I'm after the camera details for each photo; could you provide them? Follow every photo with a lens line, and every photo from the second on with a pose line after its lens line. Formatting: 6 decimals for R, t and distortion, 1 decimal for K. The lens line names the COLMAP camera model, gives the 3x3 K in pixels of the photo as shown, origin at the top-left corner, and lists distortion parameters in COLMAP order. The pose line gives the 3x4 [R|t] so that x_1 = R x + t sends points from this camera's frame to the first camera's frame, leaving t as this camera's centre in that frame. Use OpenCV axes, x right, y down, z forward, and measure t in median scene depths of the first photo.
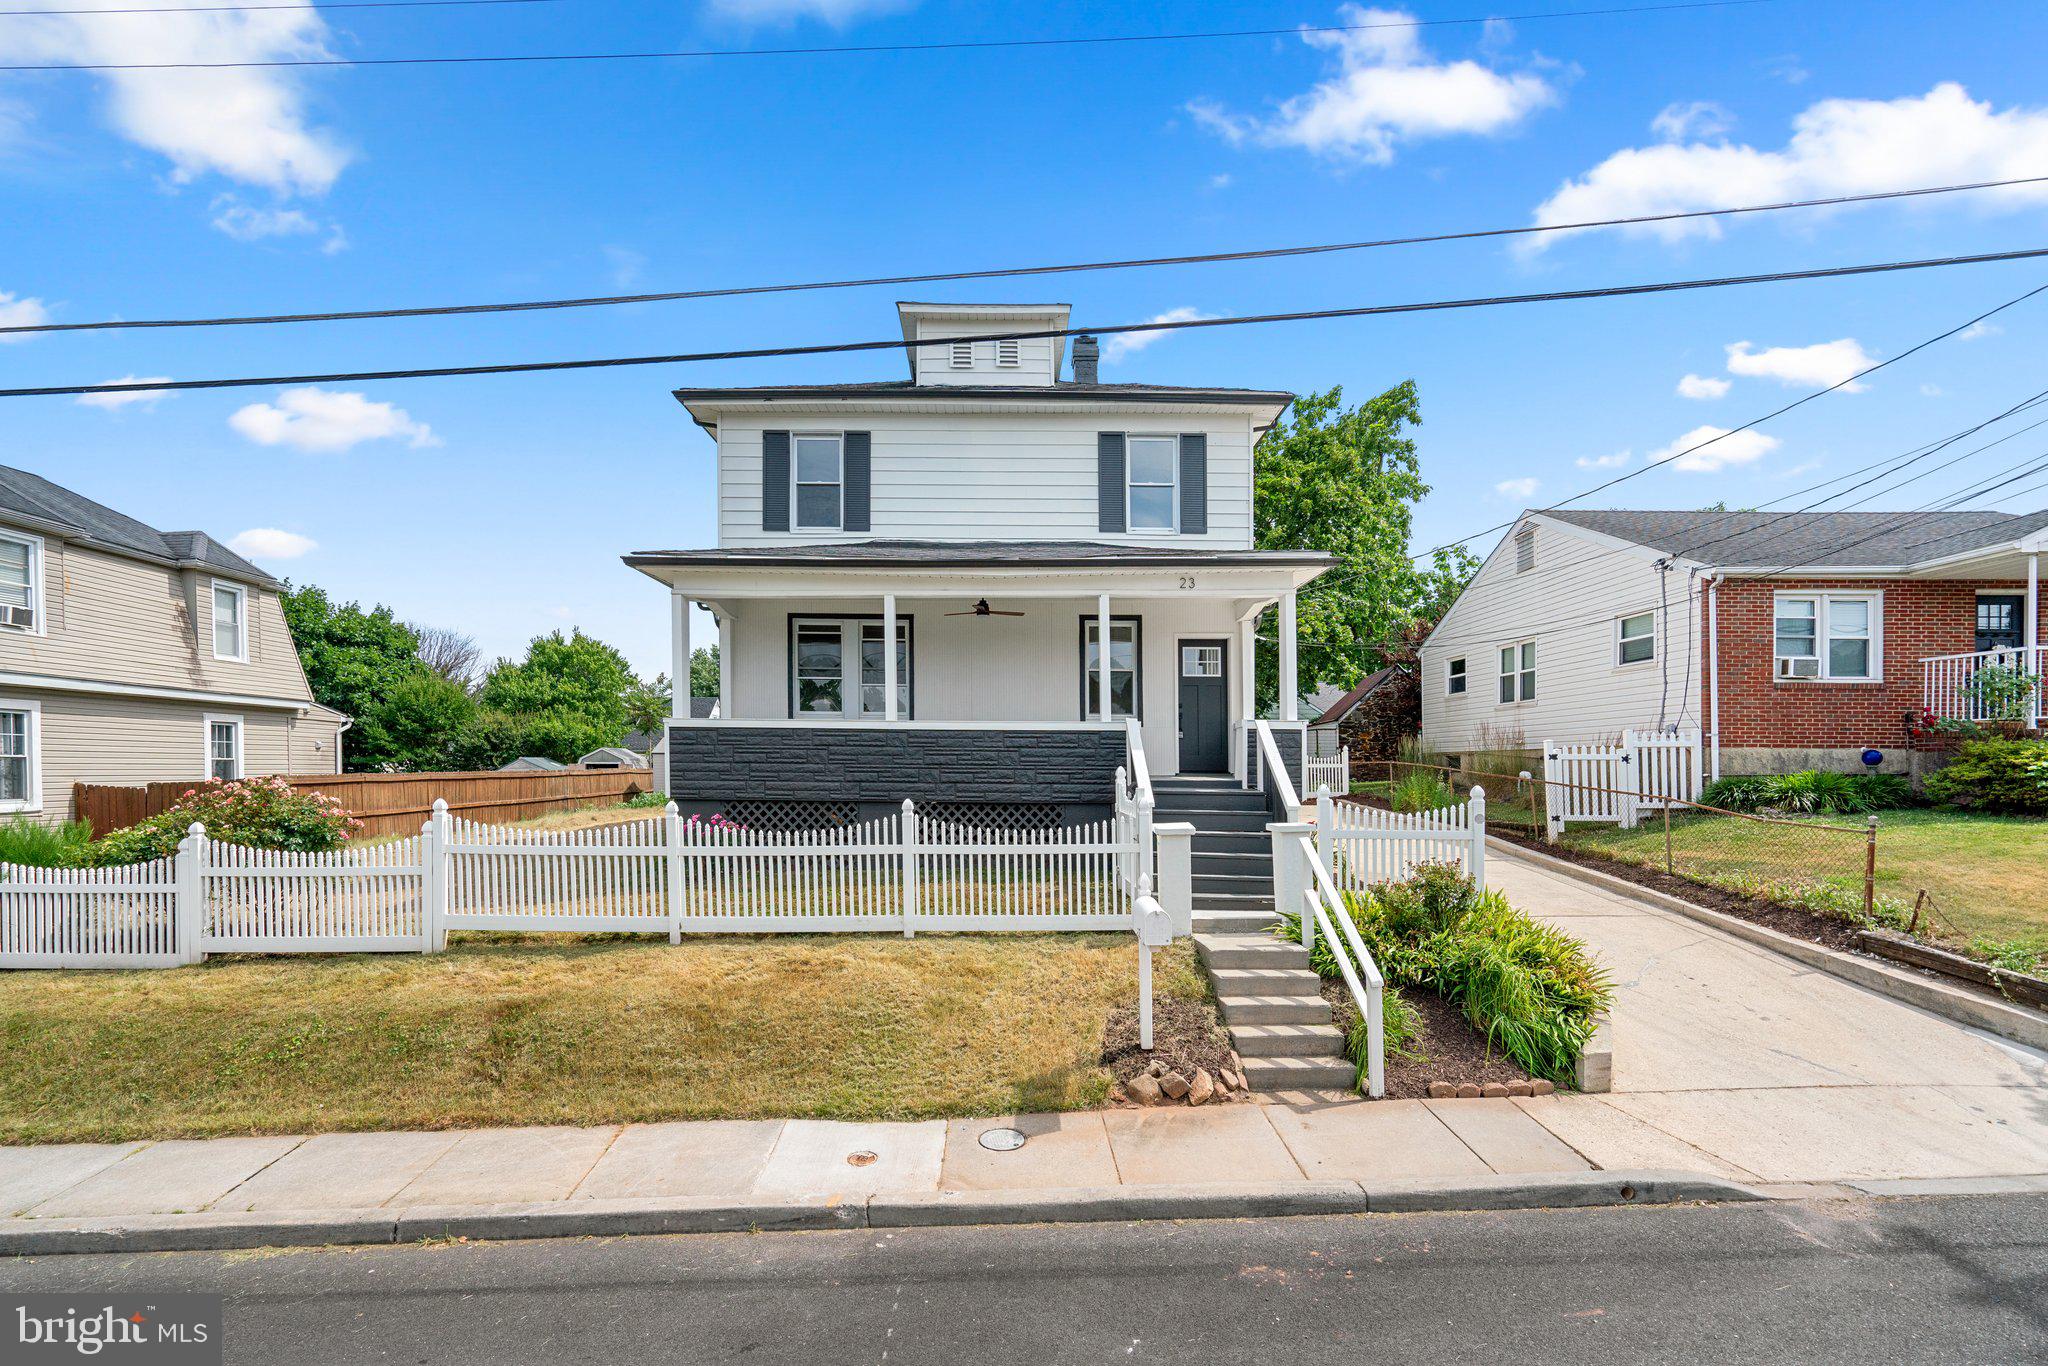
lens RADIAL K [[941.0, 0, 1038.9], [0, 941.0, 592.7], [0, 0, 1]] dist [-0.005421, 0.000437]
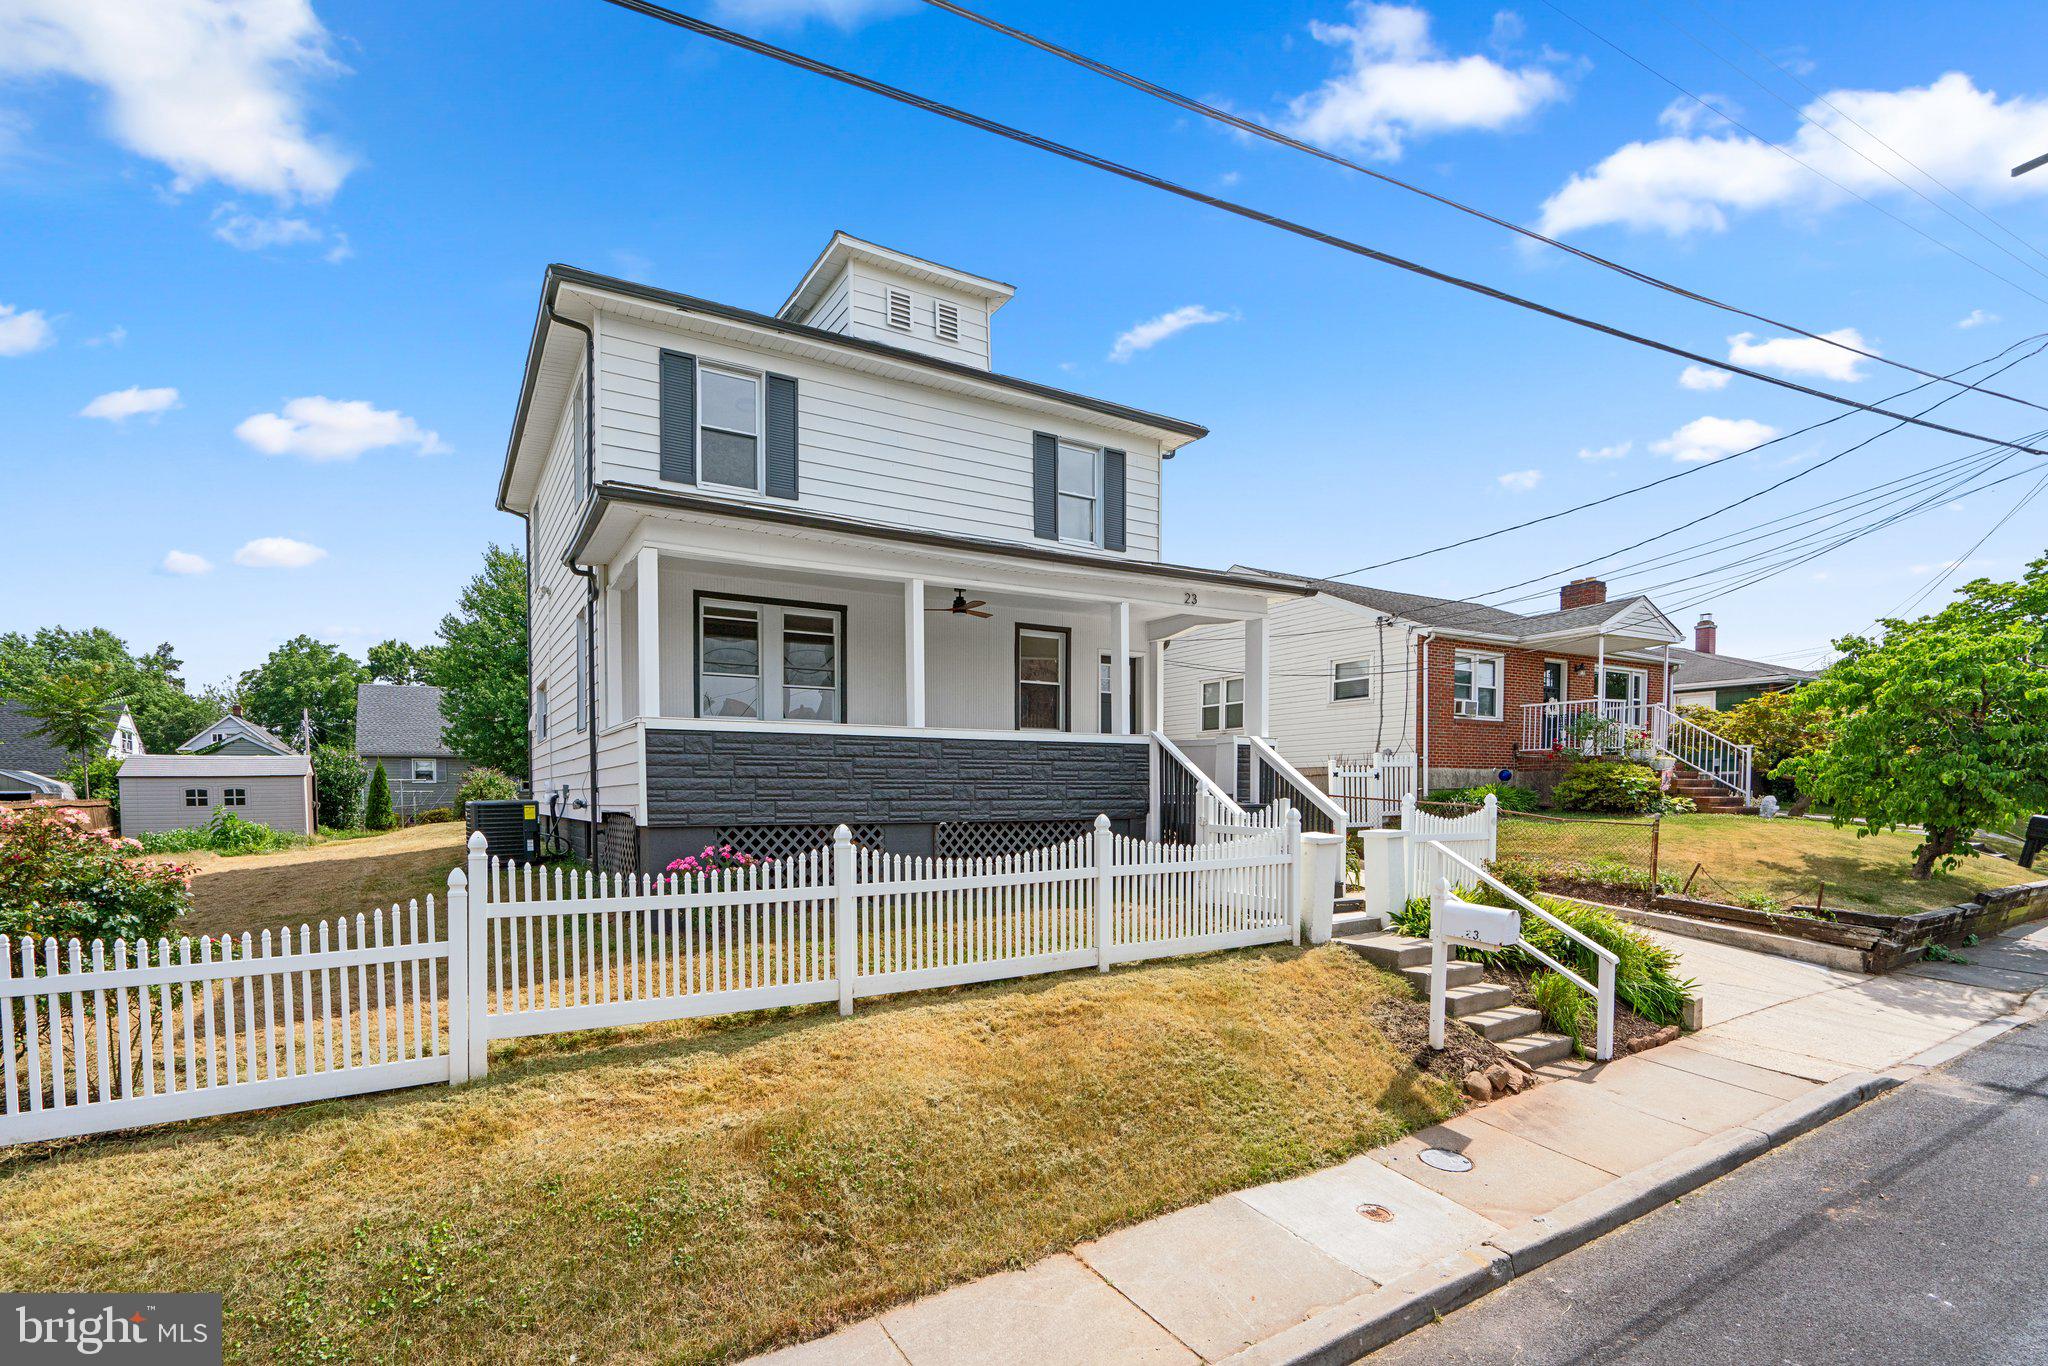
lens RADIAL K [[930.7, 0, 1035.4], [0, 930.7, 659.9], [0, 0, 1]] dist [-0.000317, 0.000338]
pose [[0.861820, 0.062432, 0.503358, -0.405463], [-0.082414, 0.996444, 0.017513, 0.042778], [-0.500475, -0.056577, 0.863900, 0.189709]]
